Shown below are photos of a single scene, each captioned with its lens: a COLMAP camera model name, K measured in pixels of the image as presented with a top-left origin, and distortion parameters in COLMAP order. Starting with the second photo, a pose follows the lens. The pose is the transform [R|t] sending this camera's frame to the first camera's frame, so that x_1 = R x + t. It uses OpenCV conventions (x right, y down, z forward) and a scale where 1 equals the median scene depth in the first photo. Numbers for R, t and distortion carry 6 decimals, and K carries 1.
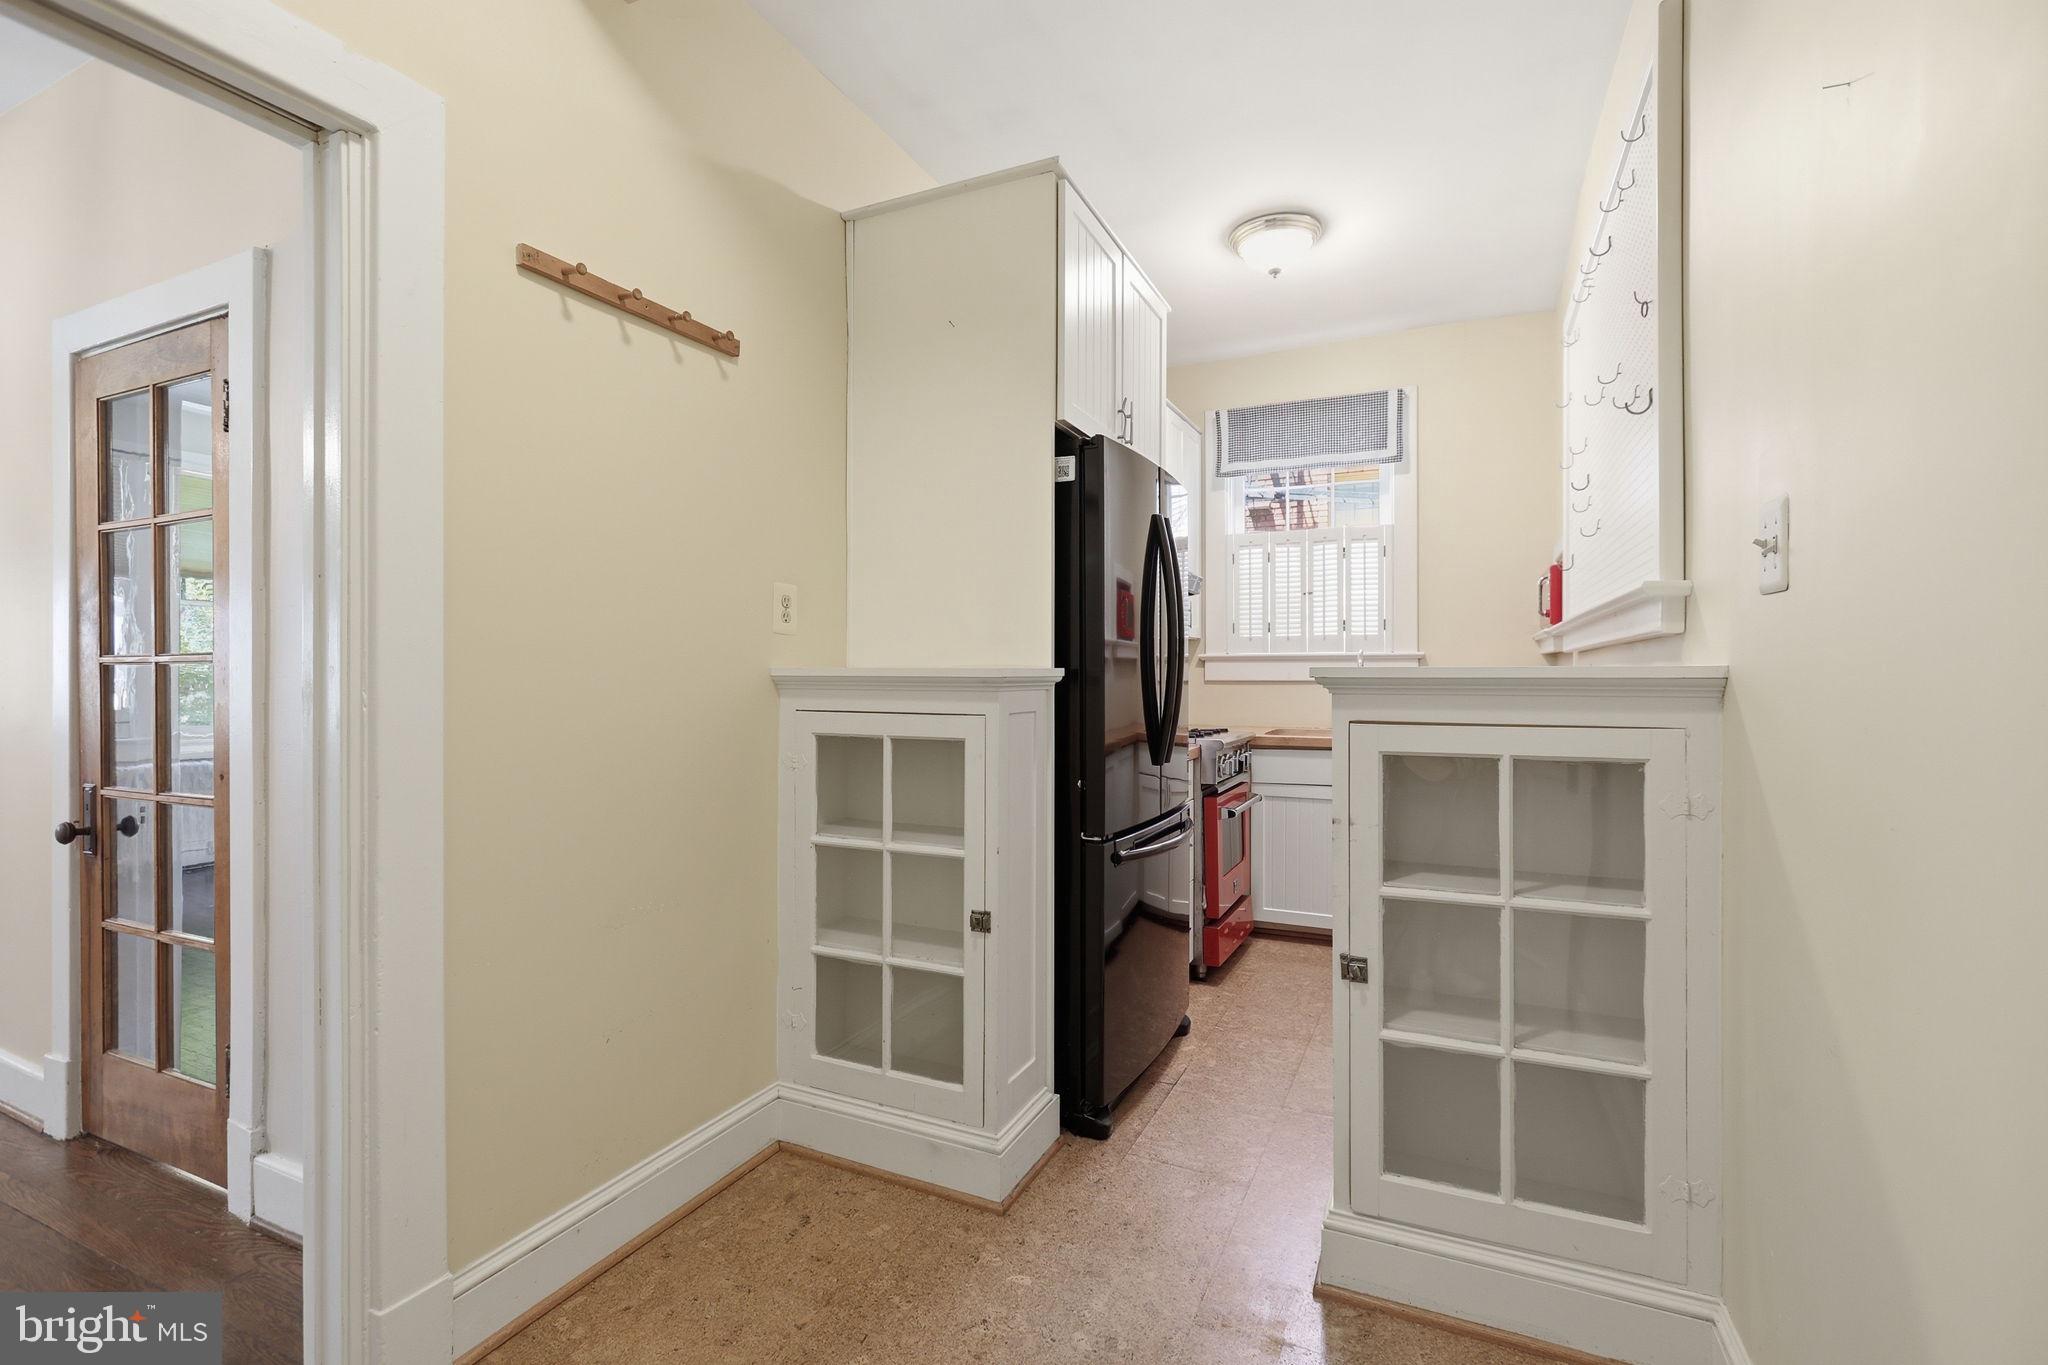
lens RADIAL K [[916.1, 0, 1020.7], [0, 916.1, 675.3], [0, 0, 1]] dist [0.000763, 0.000354]
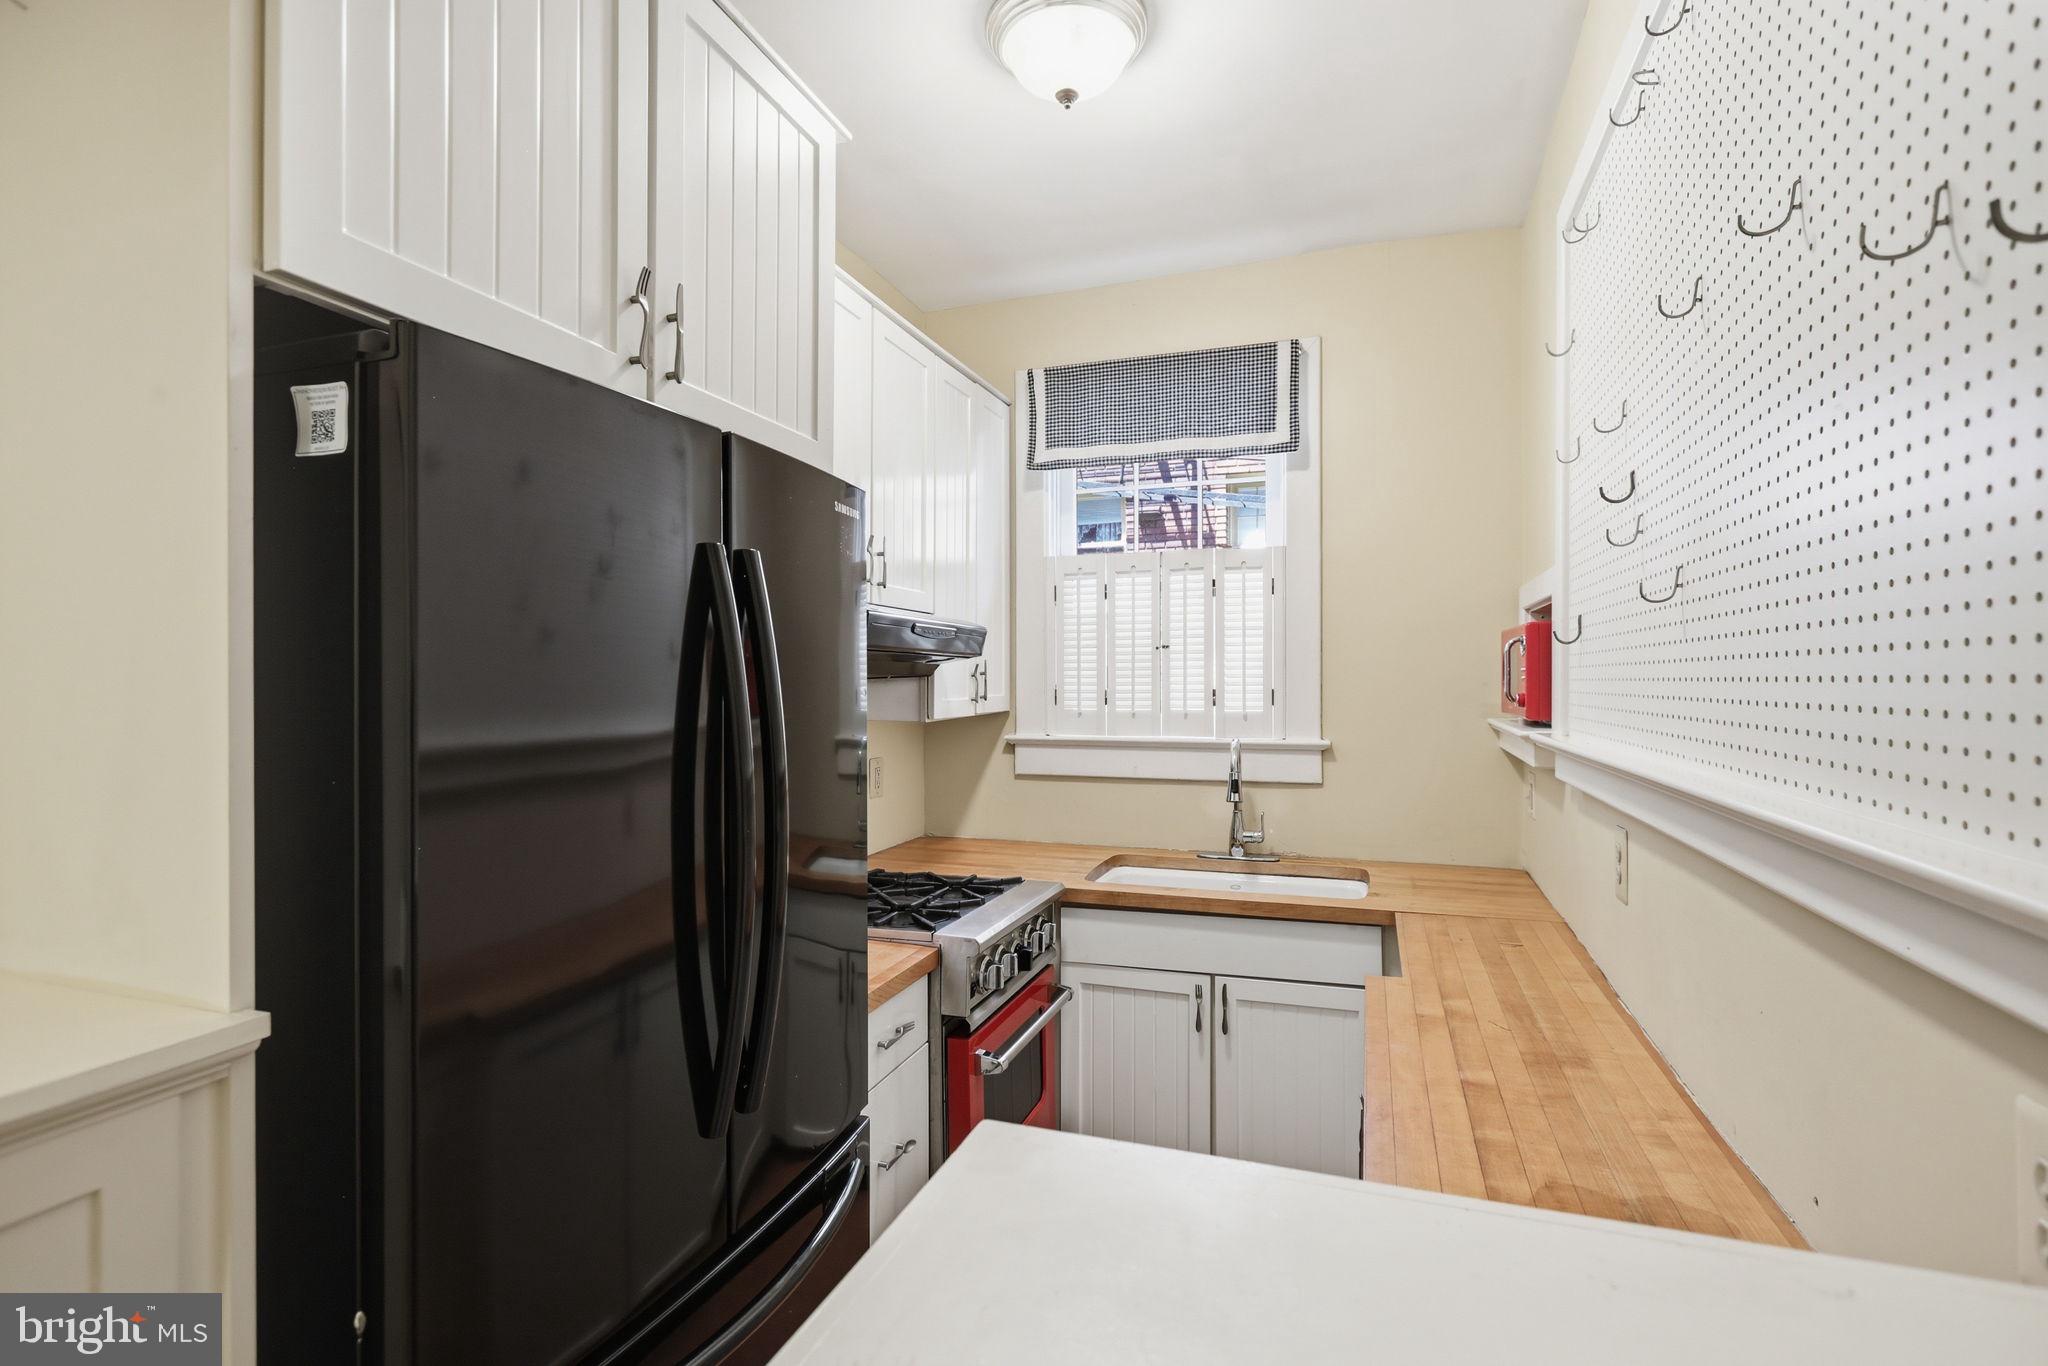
lens RADIAL K [[974.5, 0, 1023.5], [0, 974.5, 685.4], [0, 0, 1]] dist [0.010589, 0.000100]
pose [[0.994775, -0.001065, 0.102088, 0.276214], [0.000897, 0.999998, 0.001687, -0.123594], [-0.102089, -0.001587, 0.994774, 0.599428]]
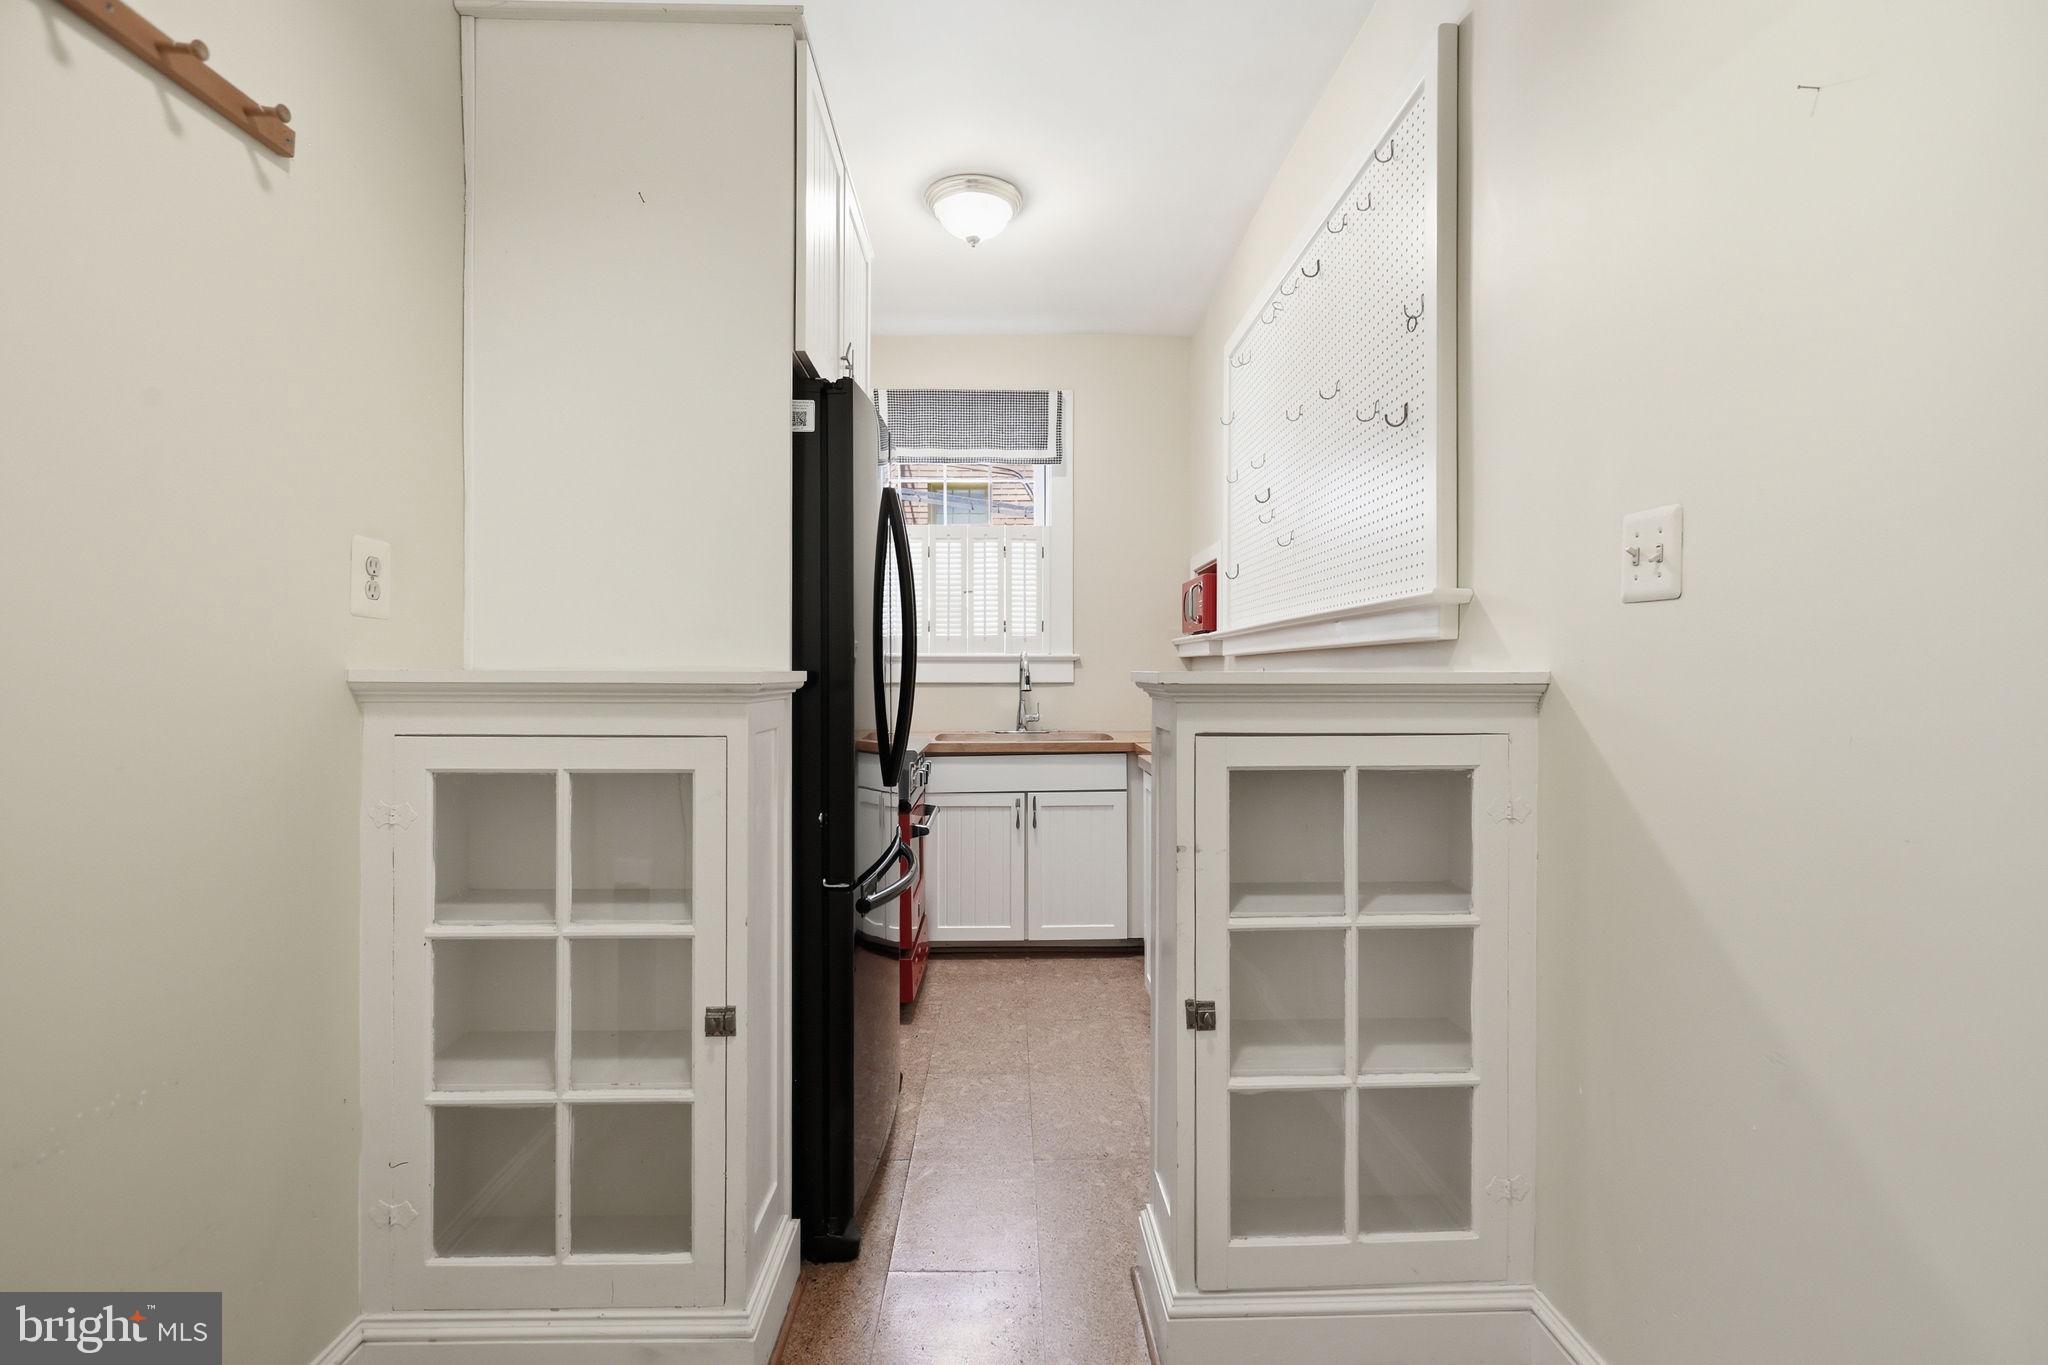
lens RADIAL K [[922.8, 0, 1025.5], [0, 922.8, 679.6], [0, 0, 1]] dist [0.000638, 0.000648]
pose [[0.893179, -0.001876, 0.449697, -0.135109], [-0.000532, 0.999986, 0.005228, -0.004625], [-0.449700, -0.004909, 0.893166, 0.209818]]
